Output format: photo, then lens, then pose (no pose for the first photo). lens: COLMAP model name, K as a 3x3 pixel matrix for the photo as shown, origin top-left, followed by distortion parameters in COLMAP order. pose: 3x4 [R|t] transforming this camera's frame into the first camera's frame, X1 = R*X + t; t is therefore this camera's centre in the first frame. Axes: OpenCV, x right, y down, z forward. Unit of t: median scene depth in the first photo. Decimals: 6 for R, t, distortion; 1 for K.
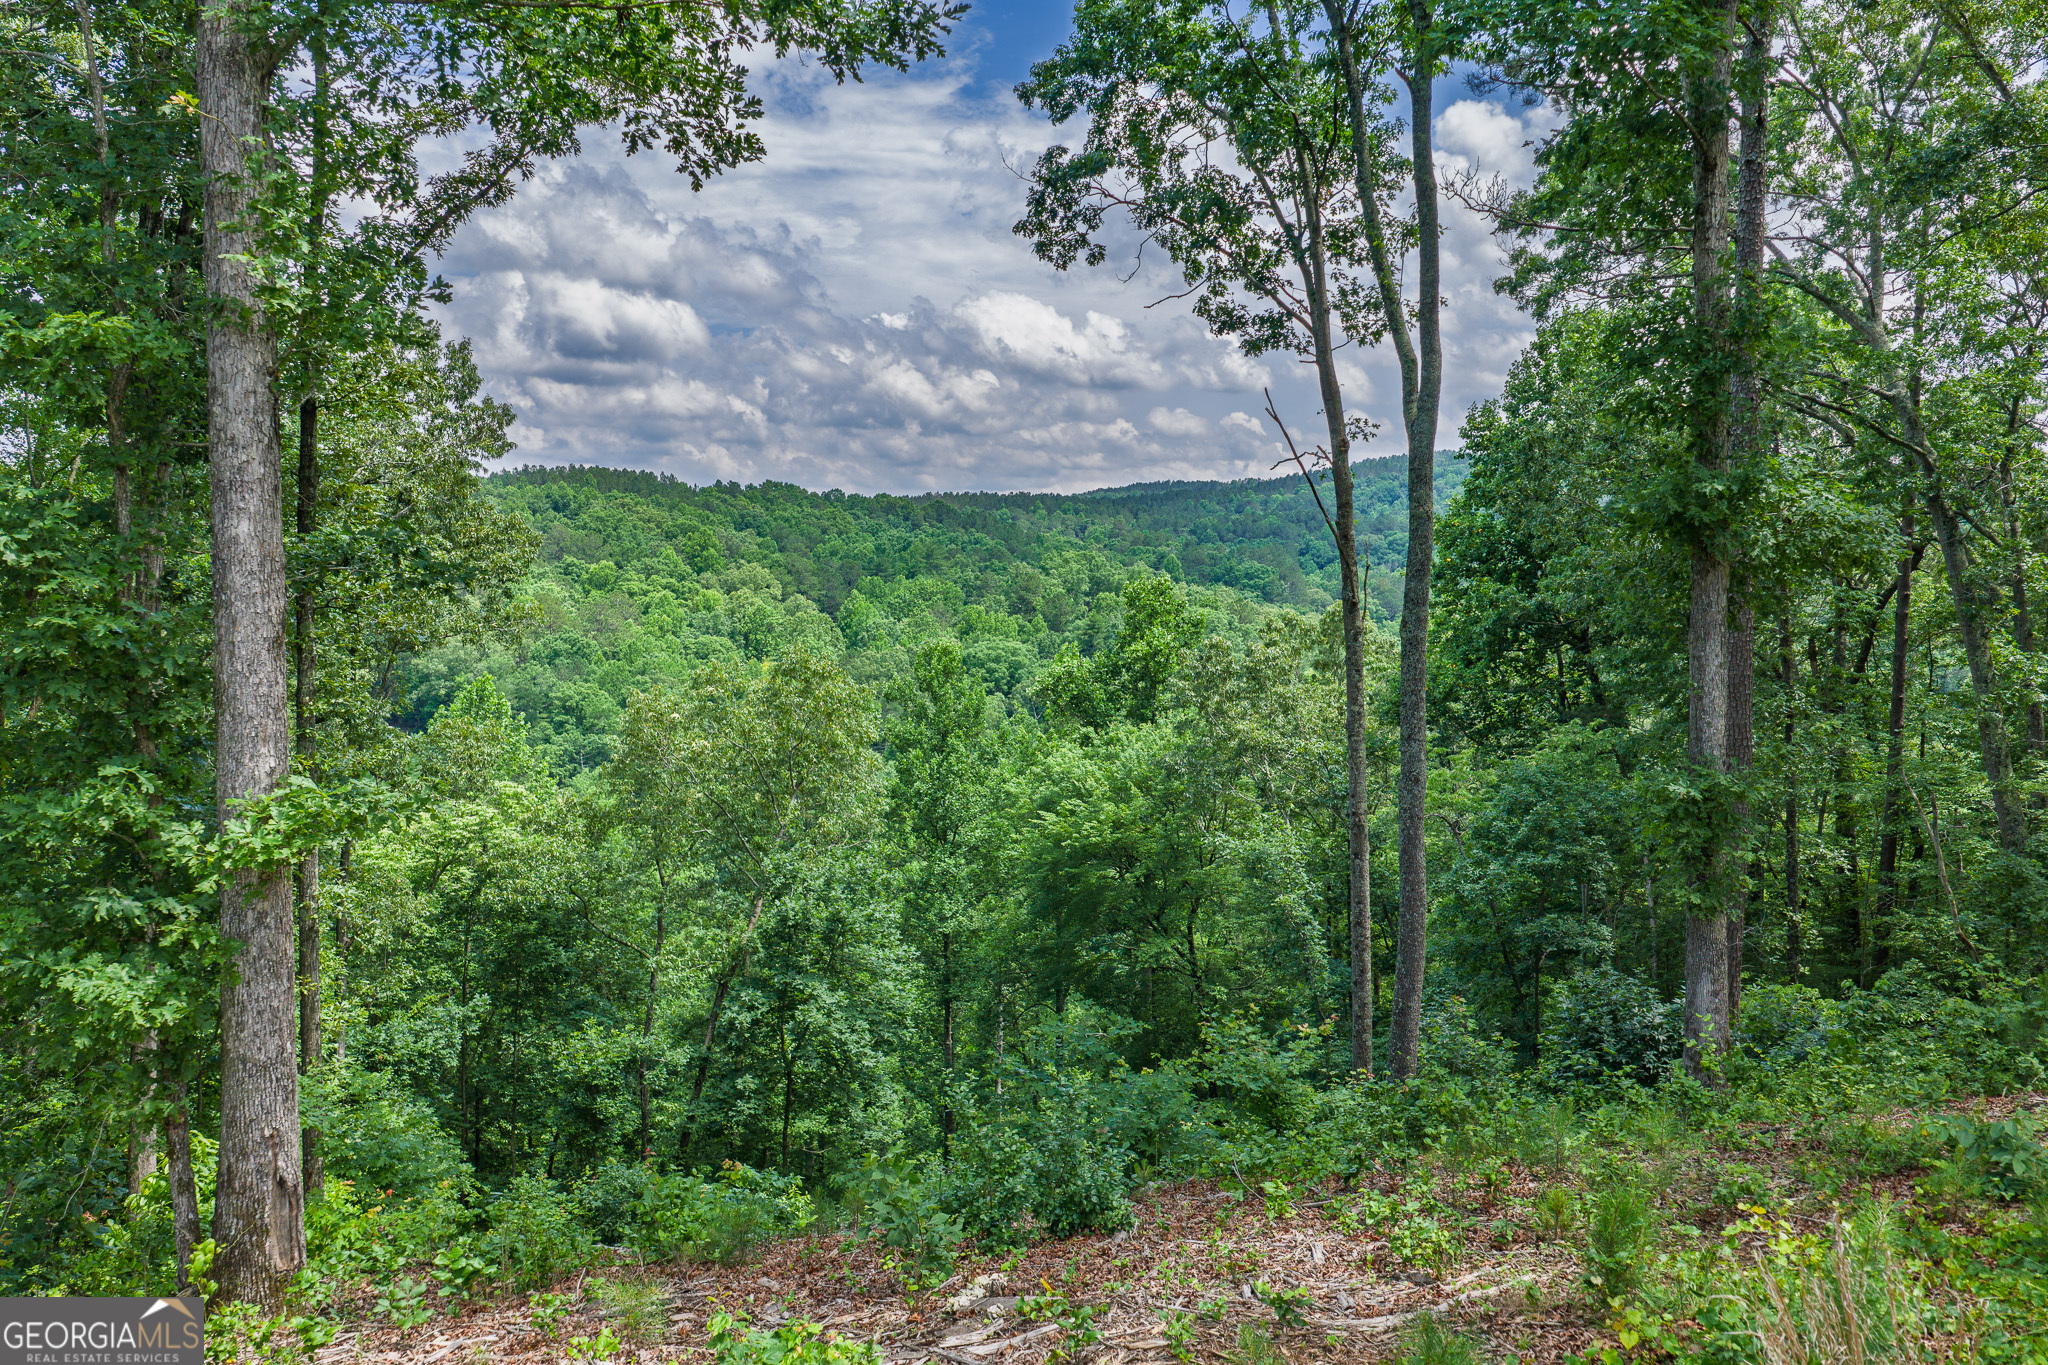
lens RADIAL K [[1693.8, 0, 1027.0], [0, 1693.8, 694.8], [0, 0, 1]] dist [0.032367, -0.013321]
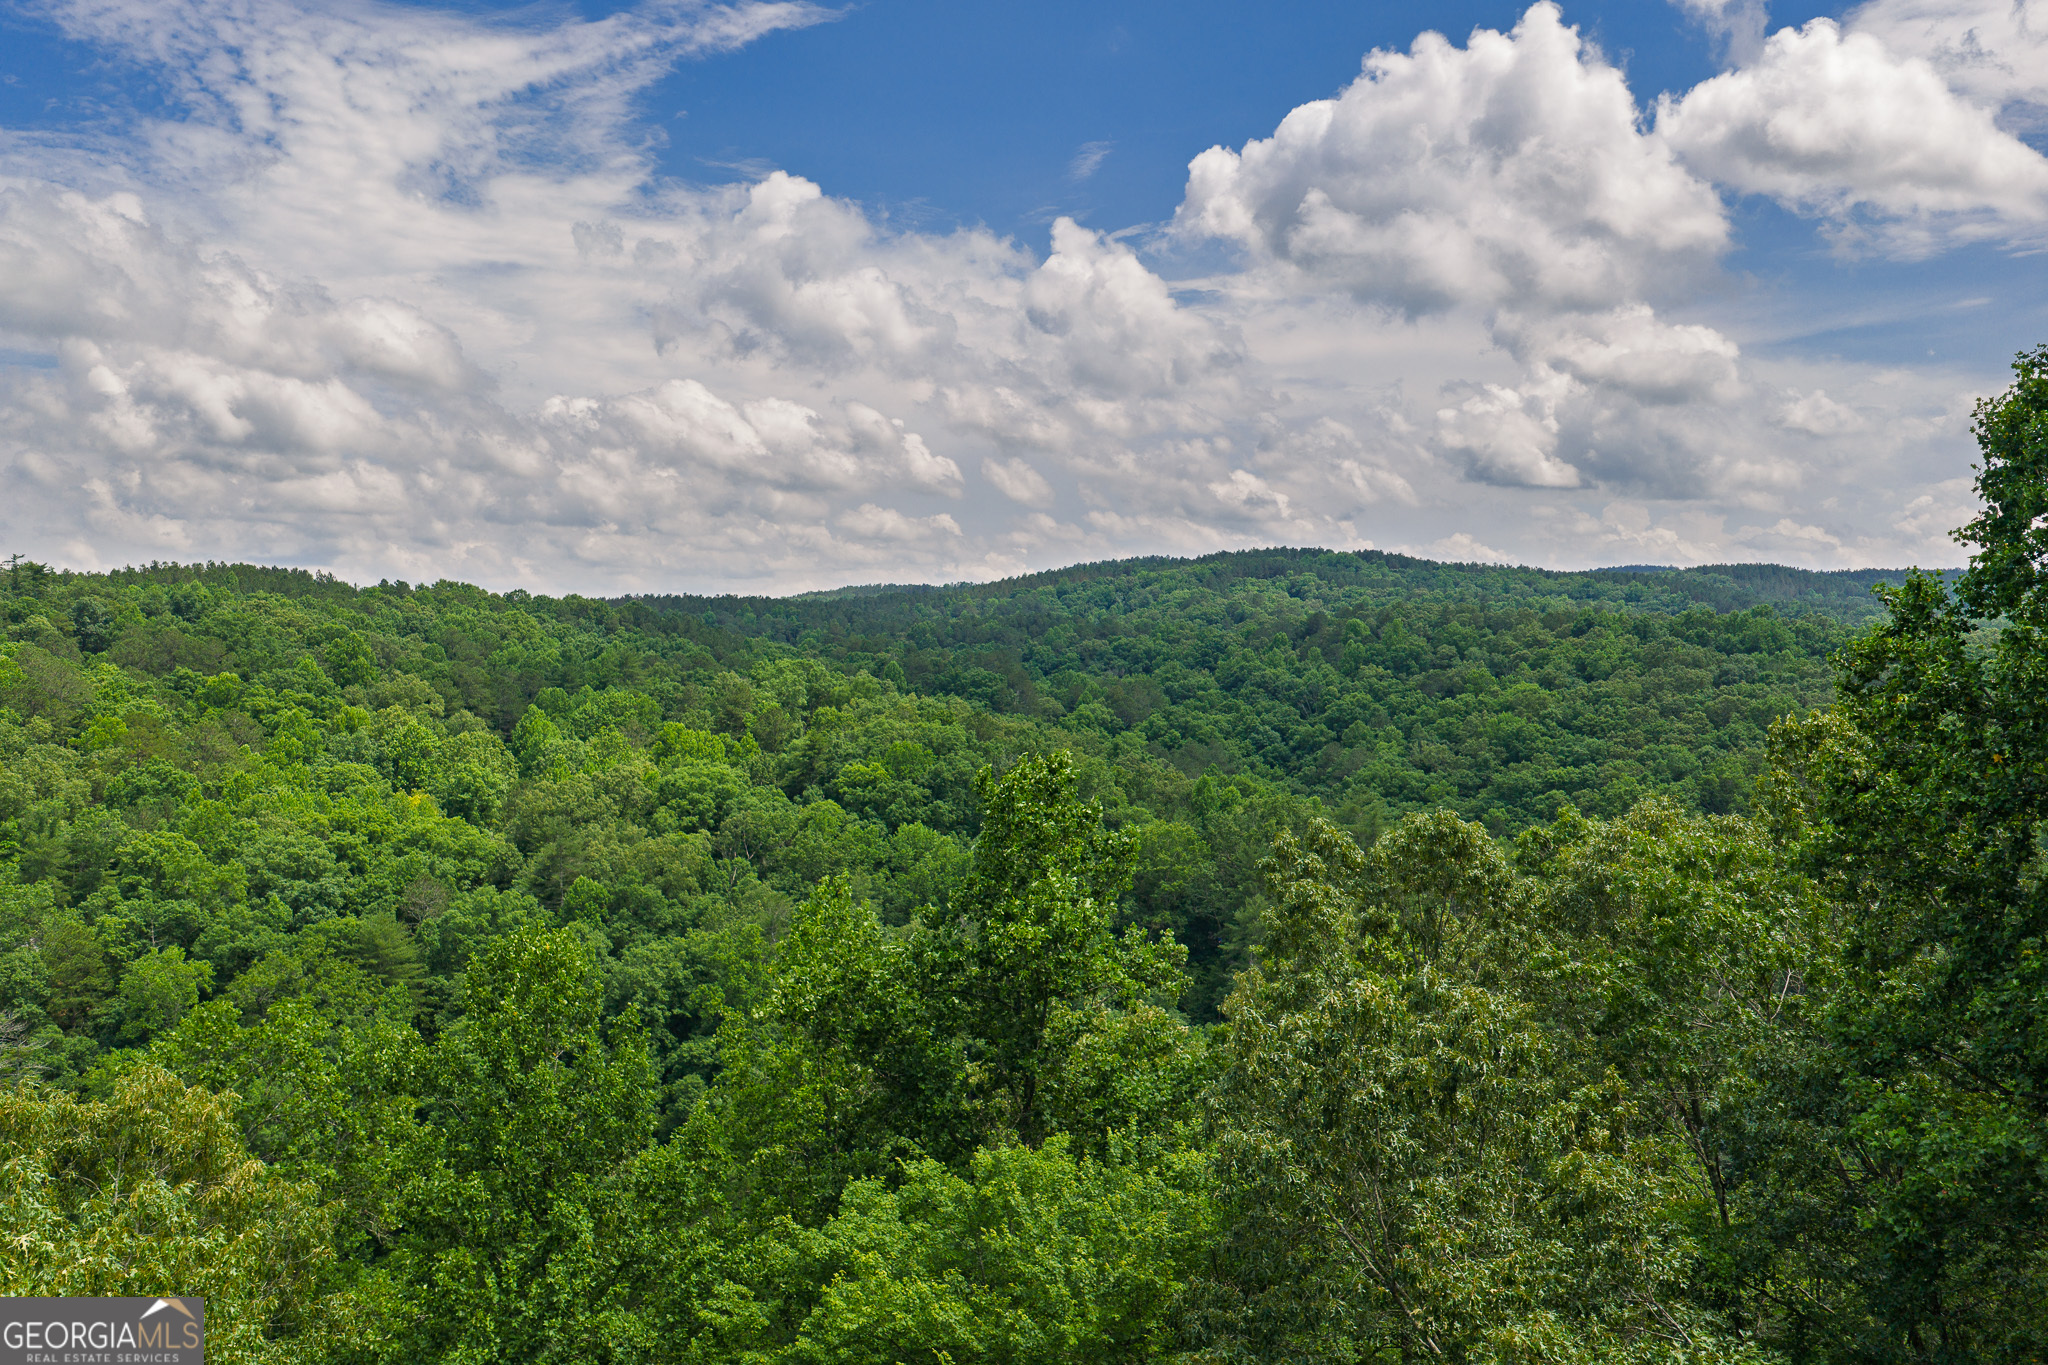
lens RADIAL K [[1699.7, 0, 1027.0], [0, 1699.7, 687.3], [0, 0, 1]] dist [0.026178, -0.046673]
pose [[0.985423, -0.005065, 0.170048, -0.007499], [0.016153, 0.997826, -0.063888, -0.073948], [-0.169355, 0.065704, 0.983363, 0.676150]]
